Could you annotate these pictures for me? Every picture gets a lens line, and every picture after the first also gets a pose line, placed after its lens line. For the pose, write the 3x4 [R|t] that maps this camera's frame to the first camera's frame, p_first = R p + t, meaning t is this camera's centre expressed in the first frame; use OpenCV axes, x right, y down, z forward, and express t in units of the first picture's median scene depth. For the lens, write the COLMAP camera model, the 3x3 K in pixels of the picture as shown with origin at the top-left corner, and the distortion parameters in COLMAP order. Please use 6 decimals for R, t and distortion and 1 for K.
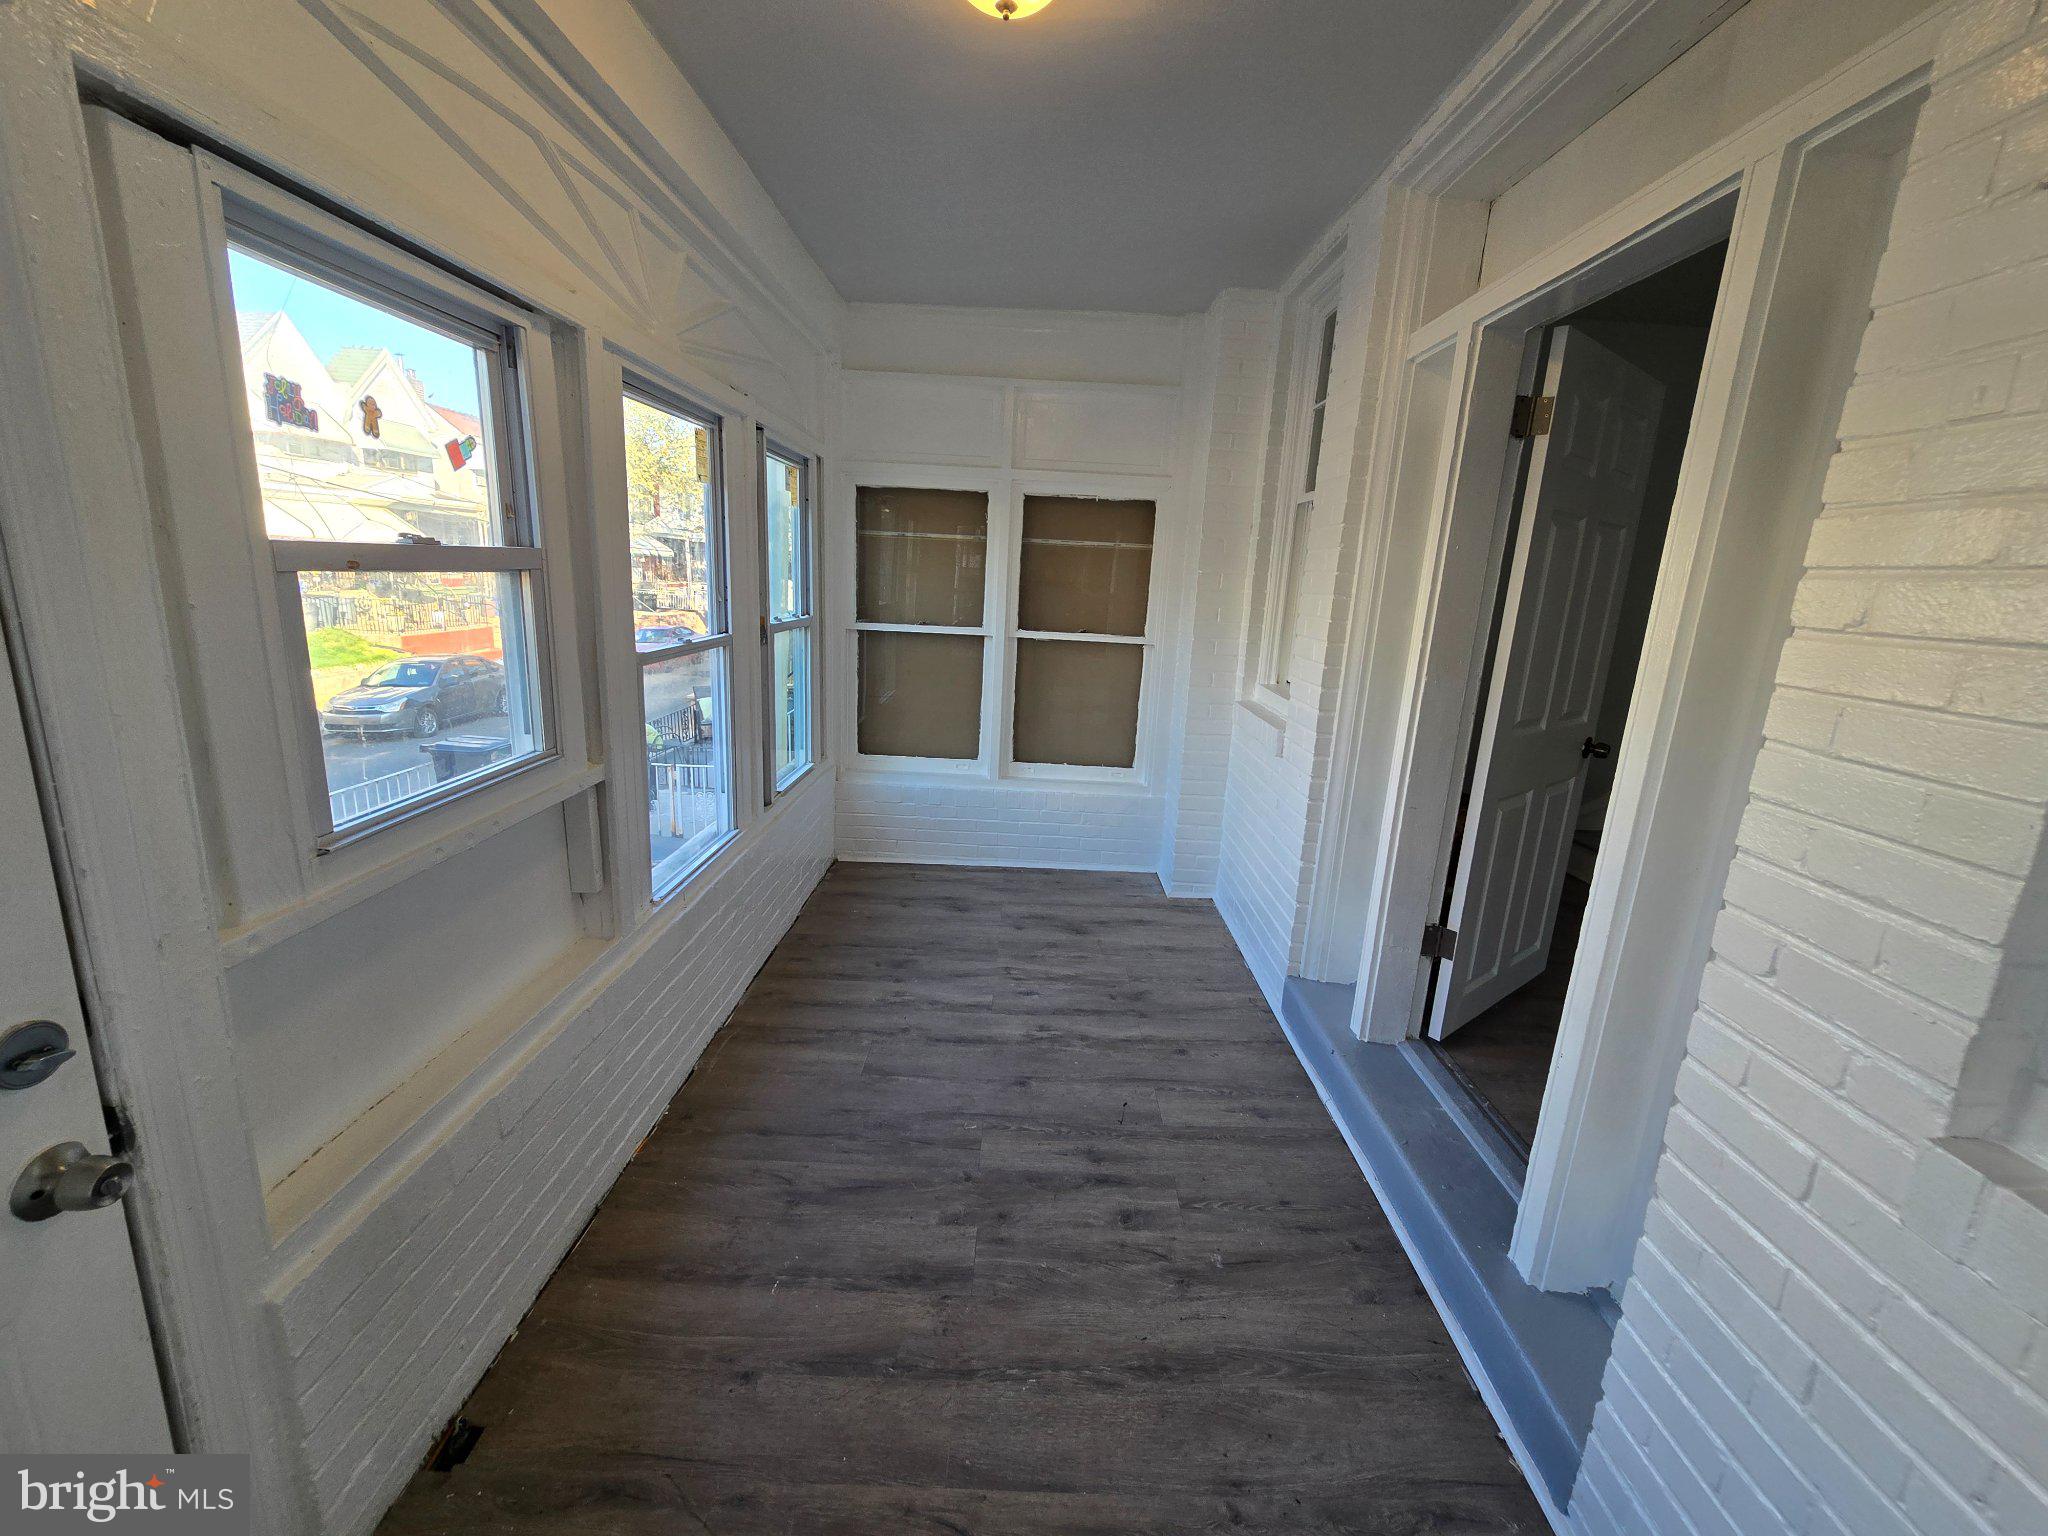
lens RADIAL K [[840.9, 0, 1025.1], [0, 840.9, 768.2], [0, 0, 1]] dist [-0.004923, 0.001348]
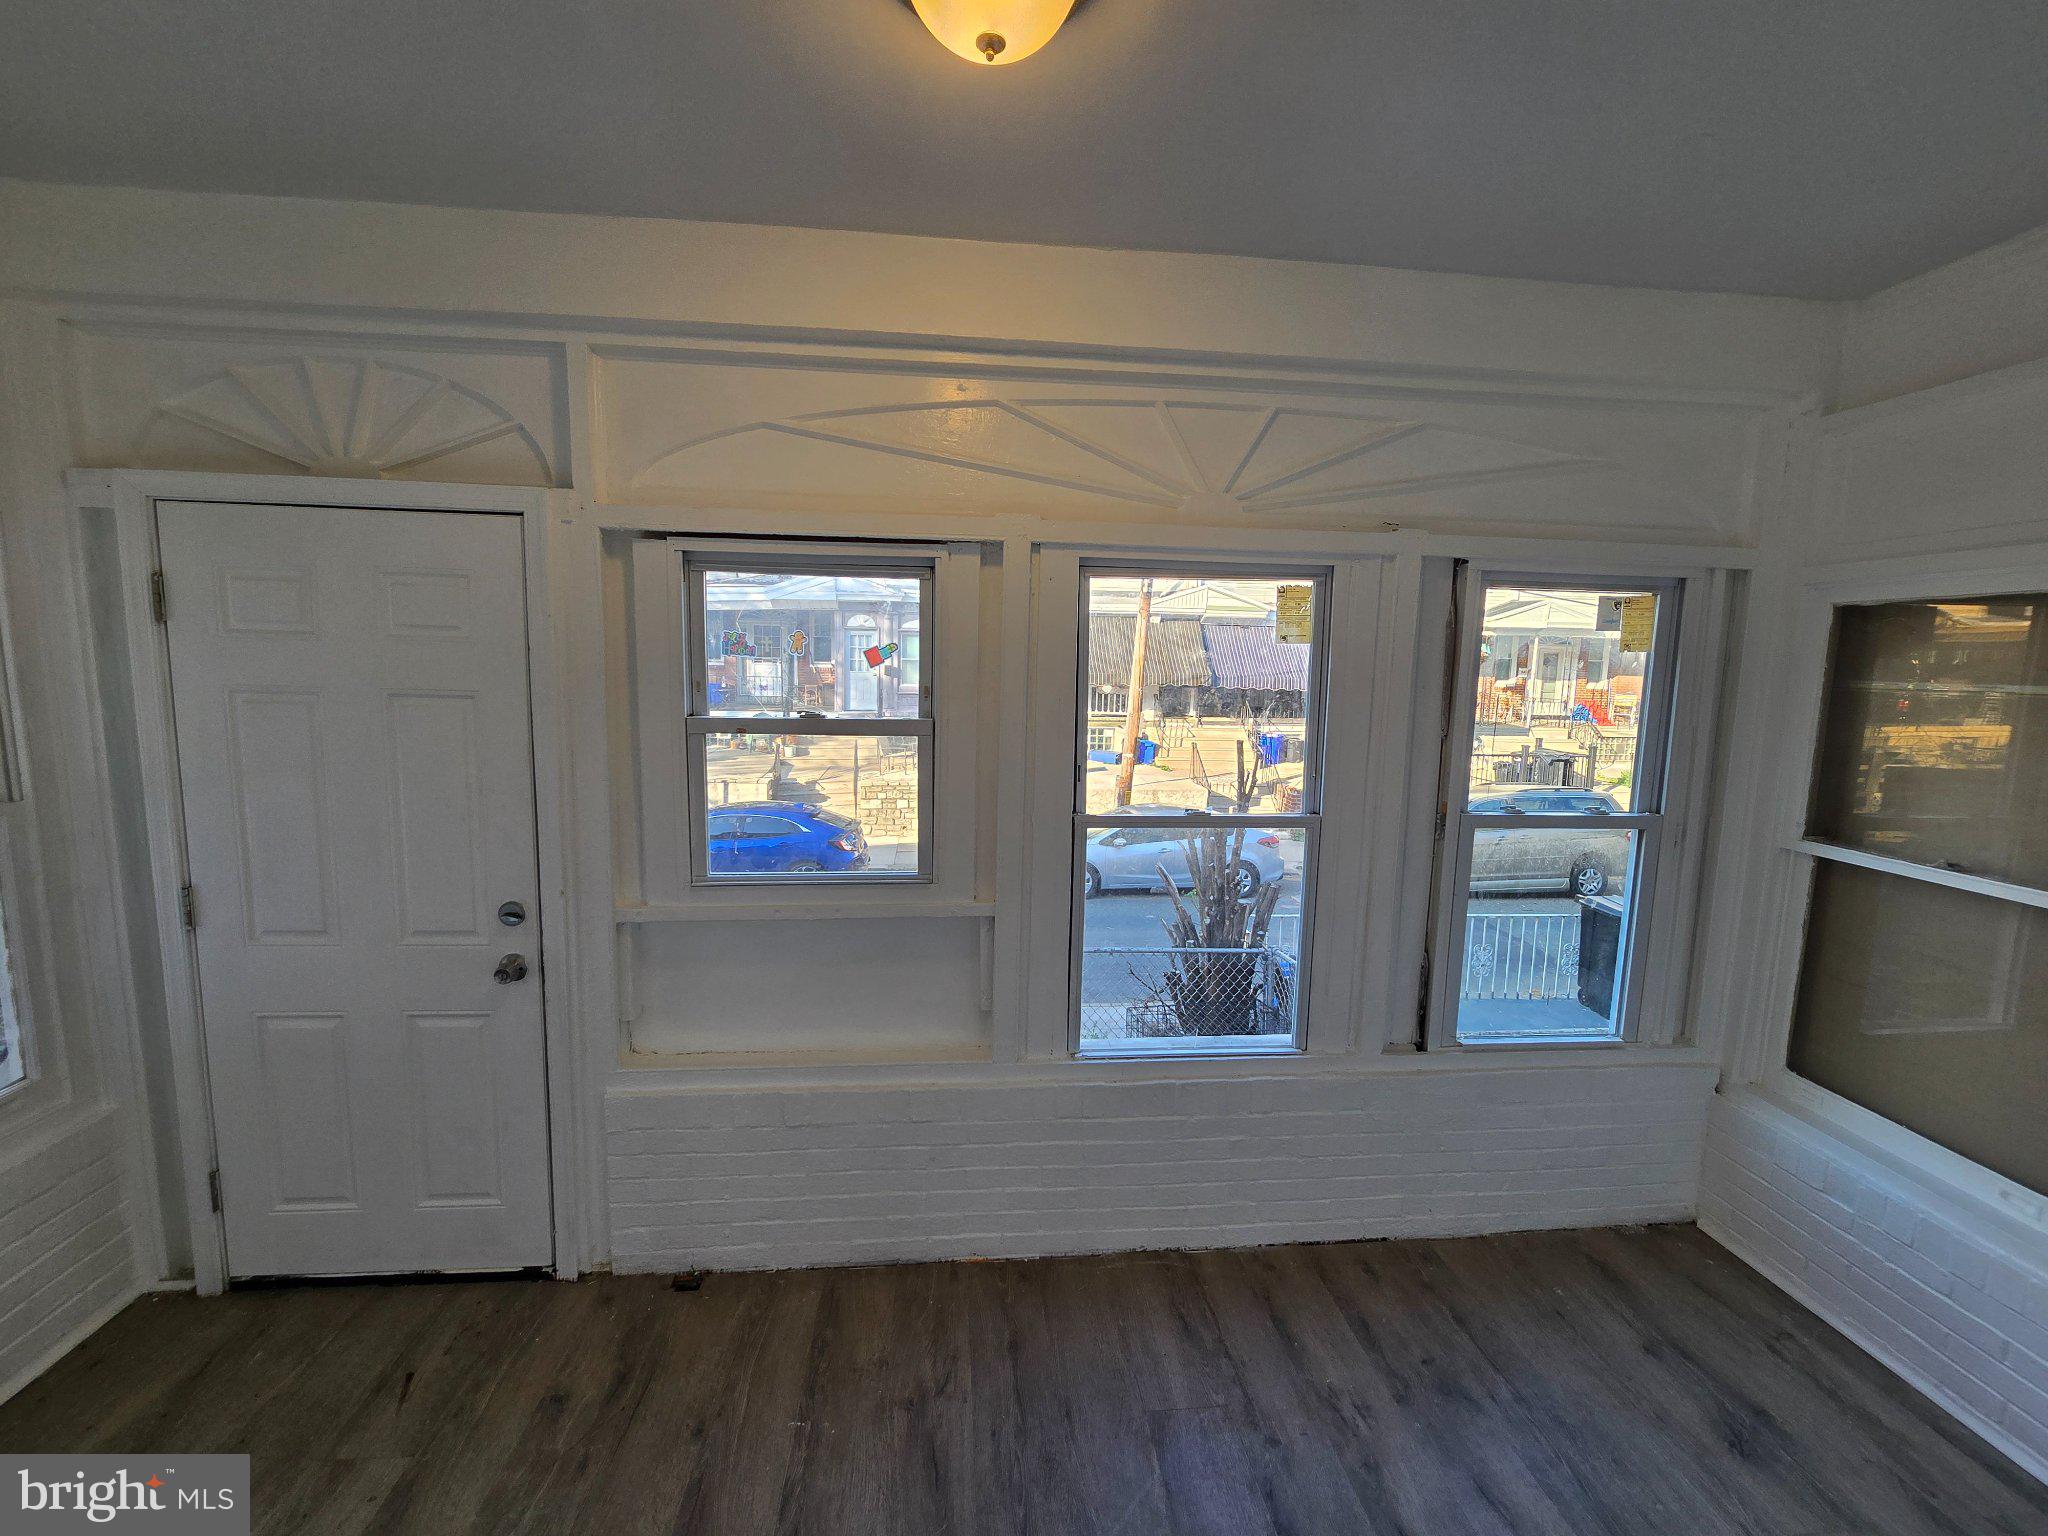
lens RADIAL K [[840.9, 0, 1019.3], [0, 840.9, 765.7], [0, 0, 1]] dist [-0.004923, 0.001348]
pose [[0.104065, 0.076168, -0.991650, 0.439495], [-0.243632, 0.968638, 0.048833, -0.177889], [0.964269, 0.236515, 0.119358, 0.608611]]
